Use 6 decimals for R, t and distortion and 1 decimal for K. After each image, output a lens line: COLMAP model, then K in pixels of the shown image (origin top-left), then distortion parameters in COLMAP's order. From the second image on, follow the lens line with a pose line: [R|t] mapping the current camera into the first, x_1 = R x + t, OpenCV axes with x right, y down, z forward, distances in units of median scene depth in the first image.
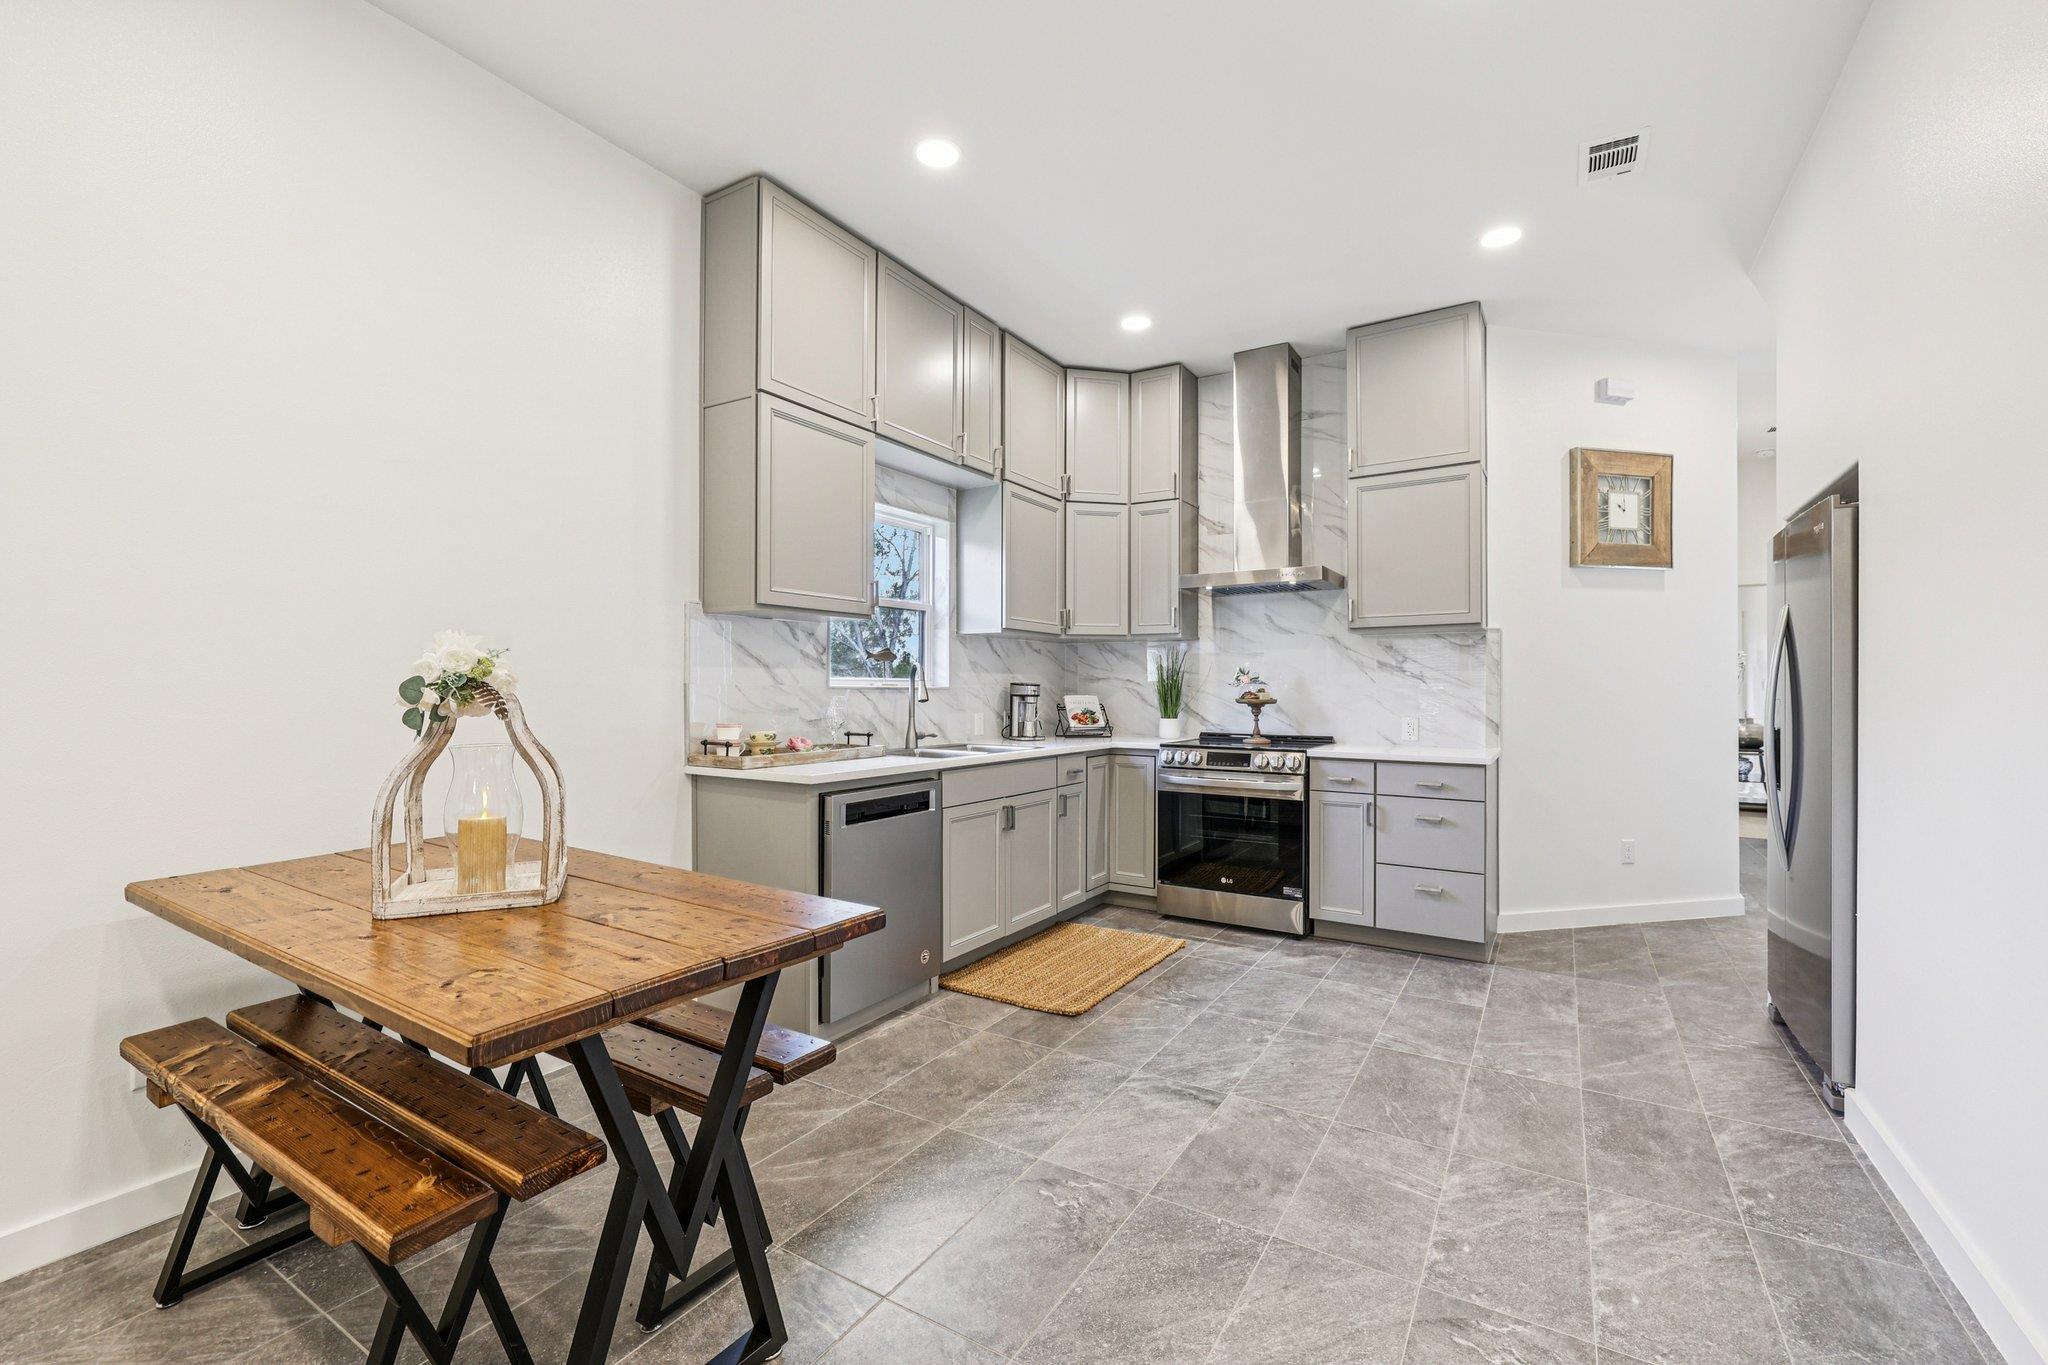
lens RADIAL K [[863.0, 0, 1026.6], [0, 863.0, 678.9], [0, 0, 1]] dist [-0.002619, 0.000969]
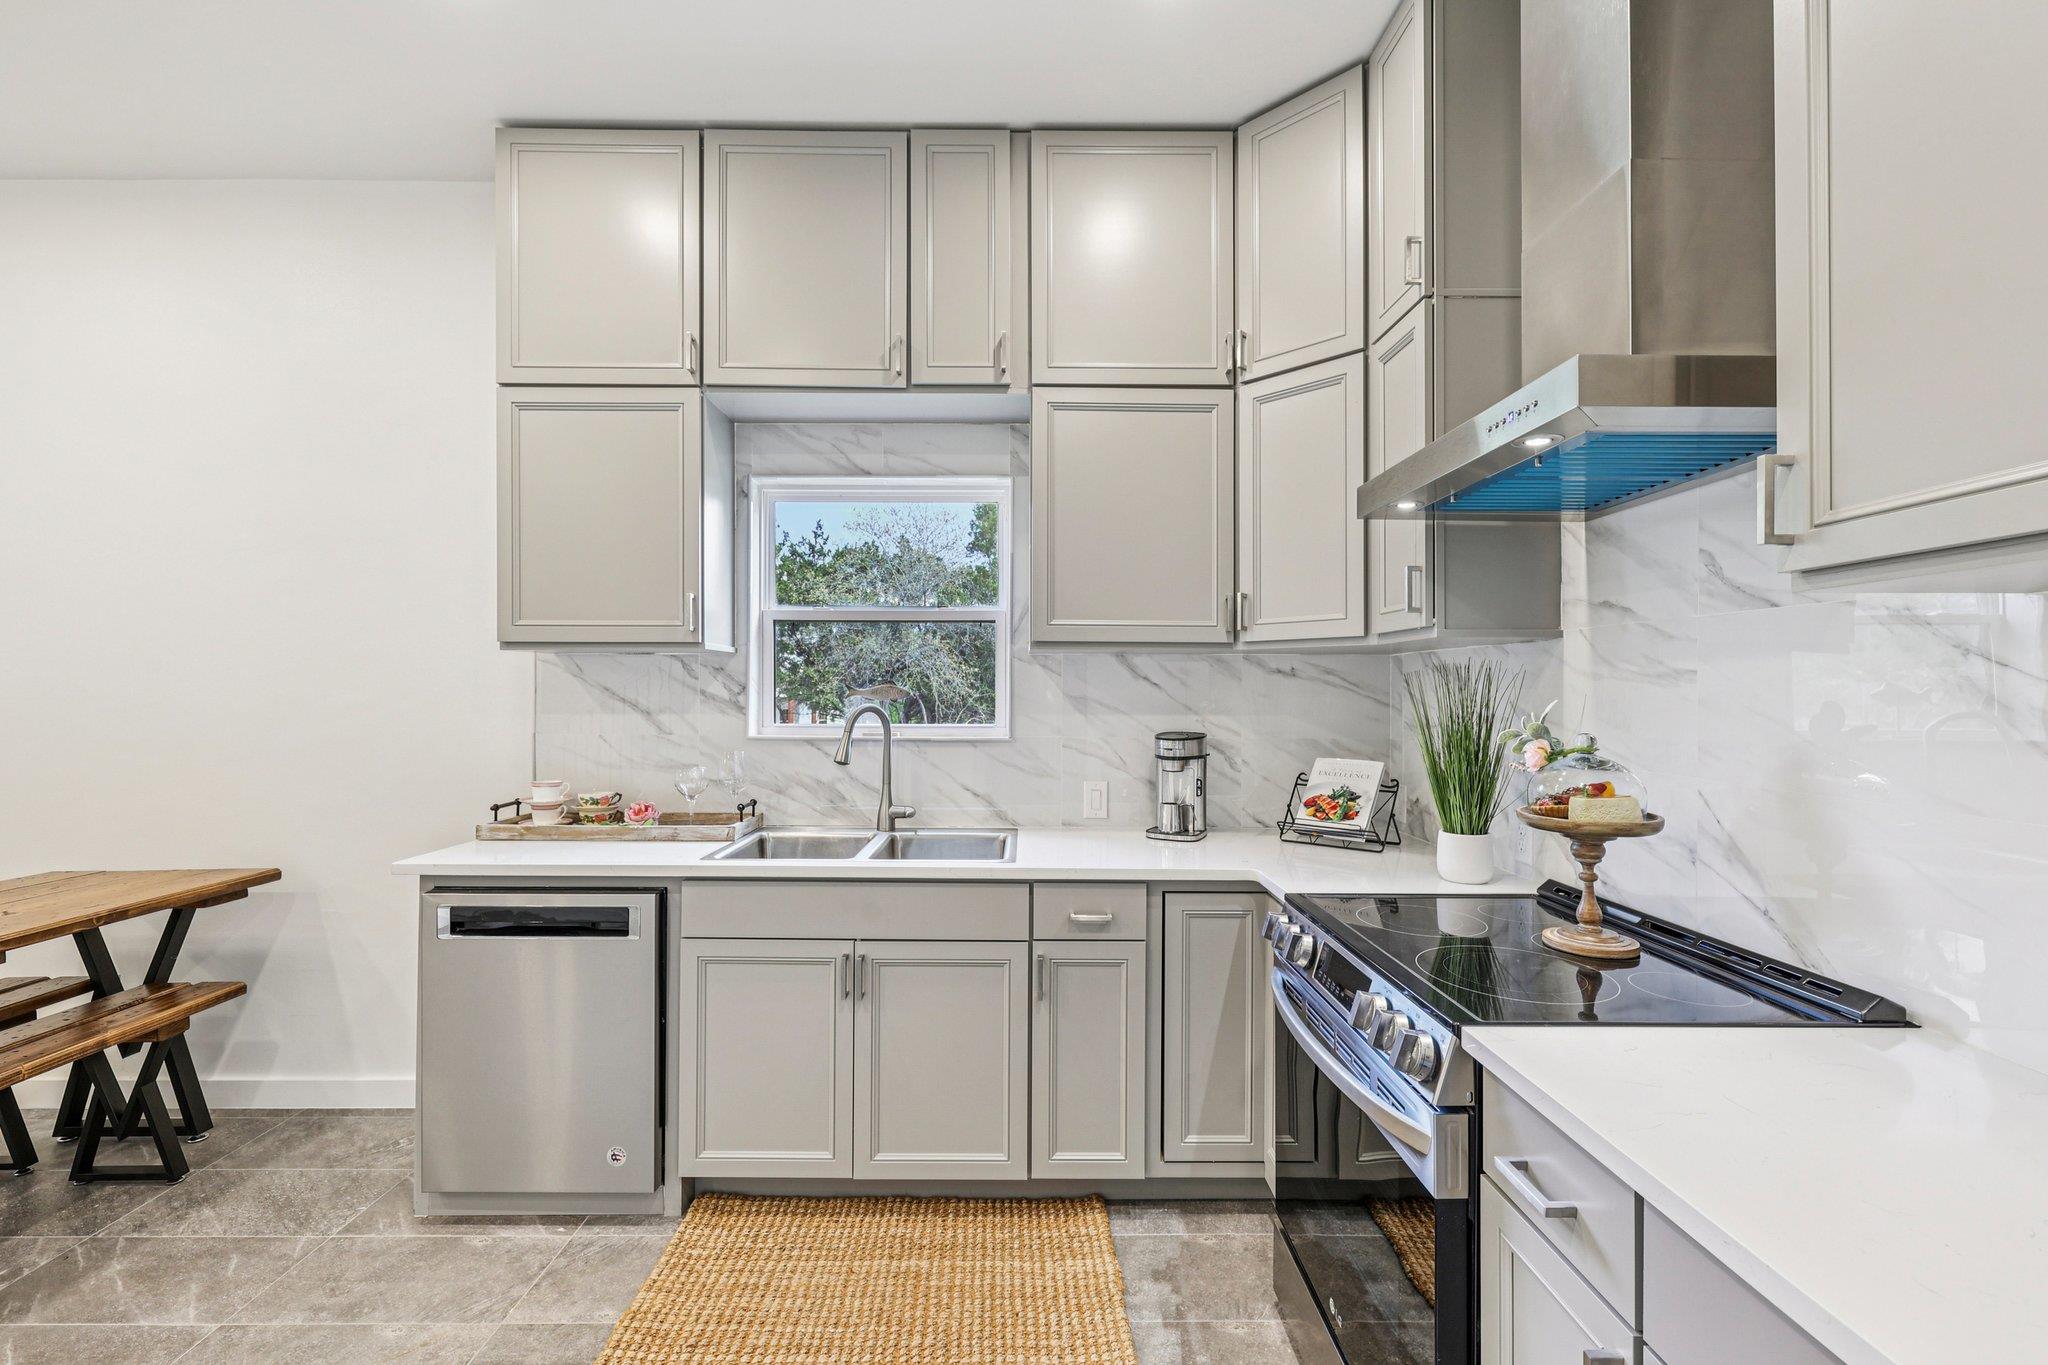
lens RADIAL K [[863.0, 0, 1022.1], [0, 863.0, 686.6], [0, 0, 1]] dist [-0.002619, 0.000969]
pose [[0.533905, -0.004207, -0.845534, 0.461887], [0.005938, 0.999982, -0.001226, -0.028324], [0.845523, -0.004367, 0.533921, 0.687233]]
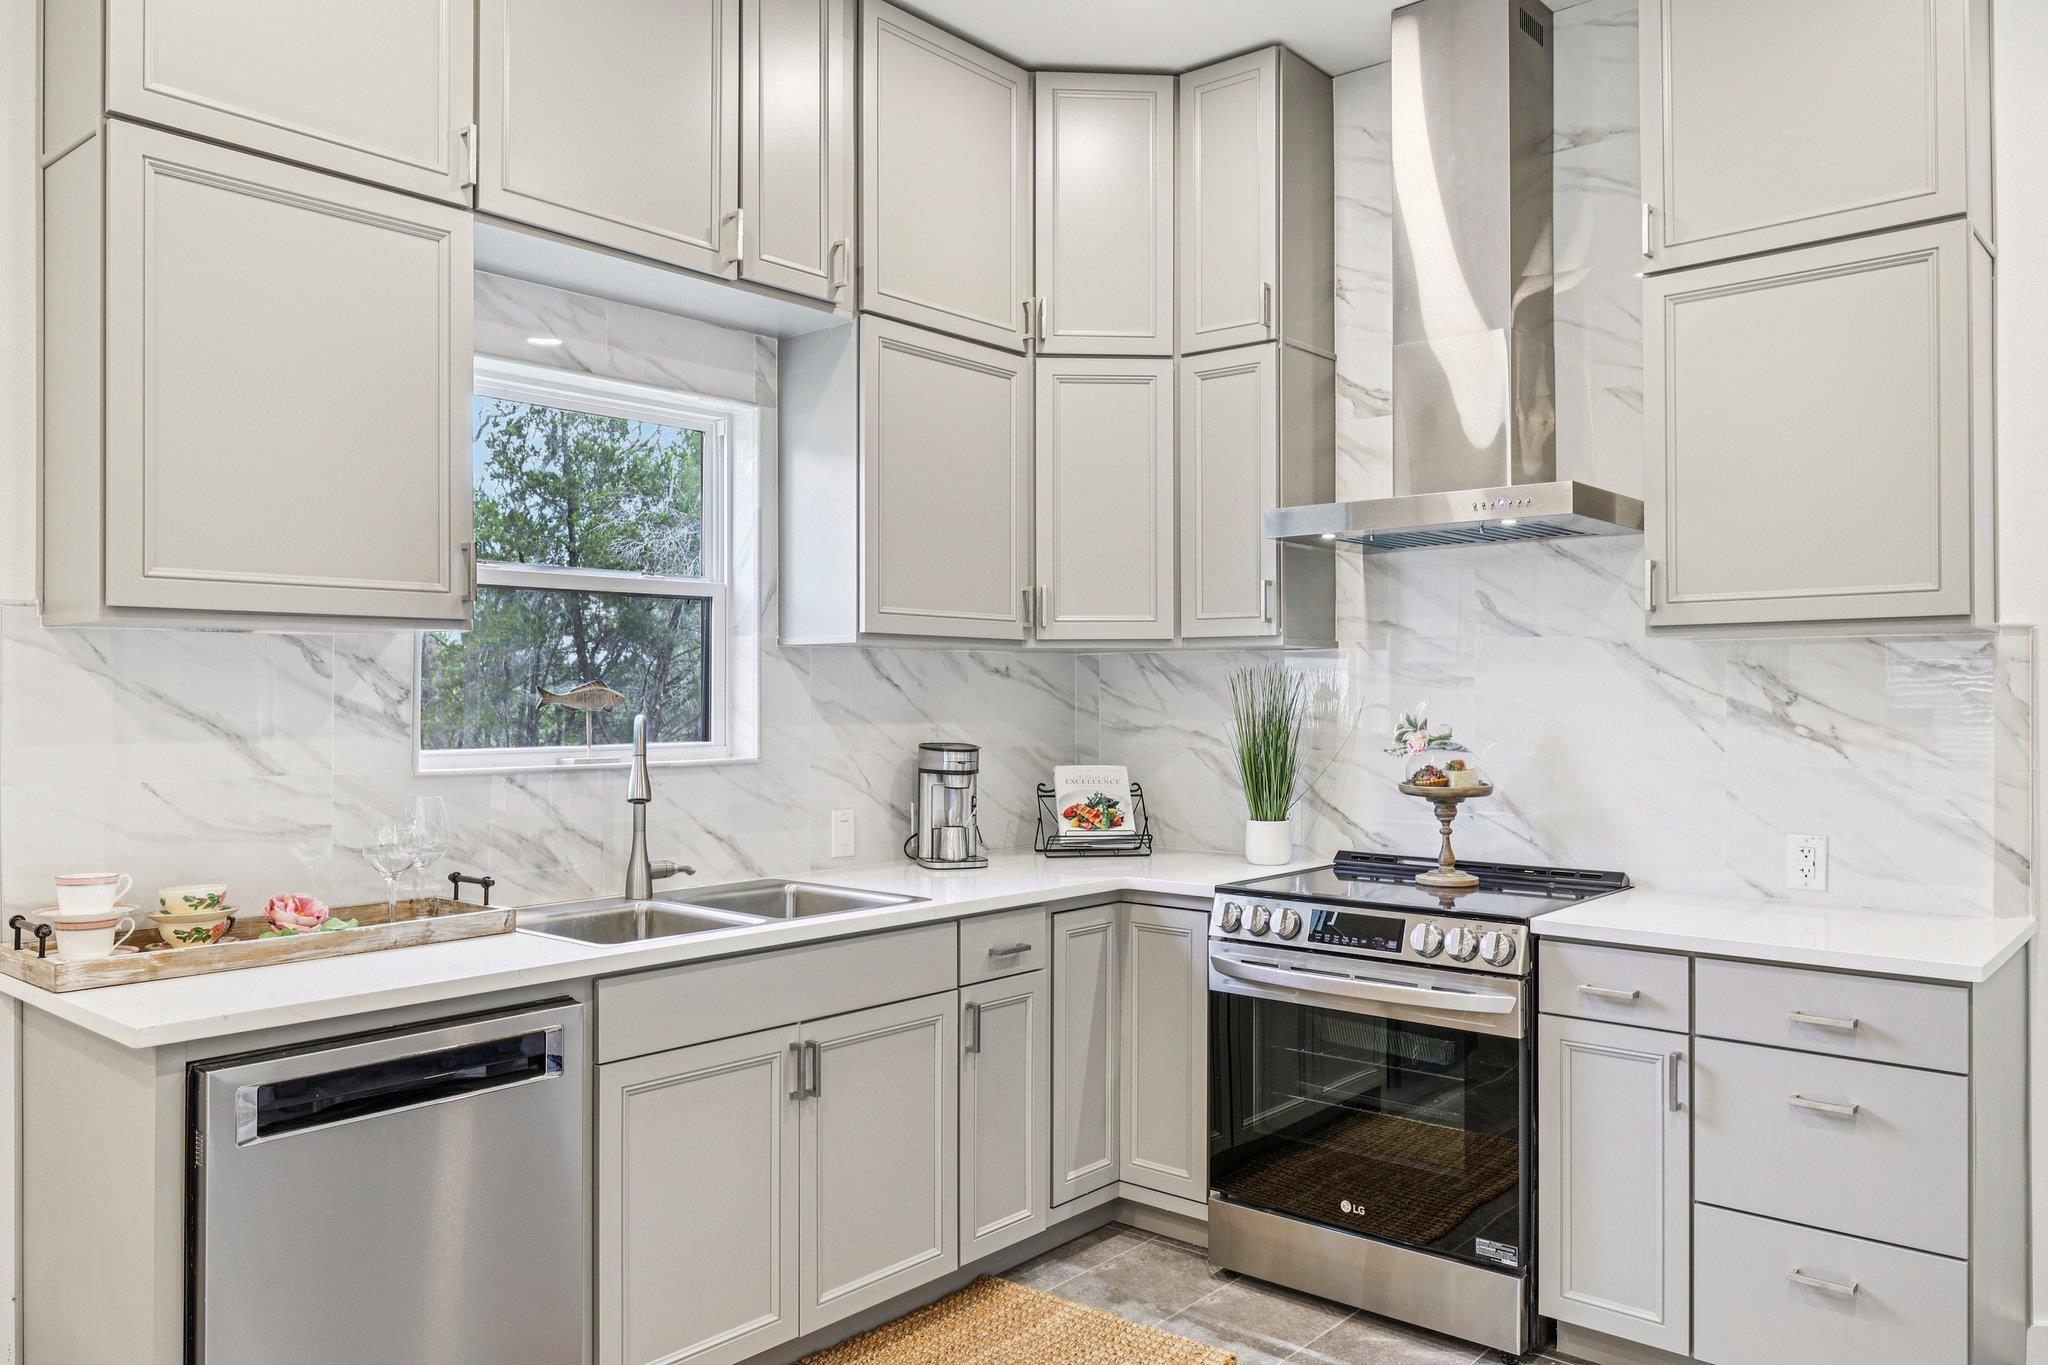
lens RADIAL K [[1474.8, 0, 1031.7], [0, 1474.8, 678.9], [0, 0, 1]] dist [0.000355, 0.004044]
pose [[0.989152, -0.004253, -0.146834, 0.179761], [0.004305, 0.999991, 0.000041, -0.034309], [0.146832, -0.000672, 0.989161, 0.234265]]
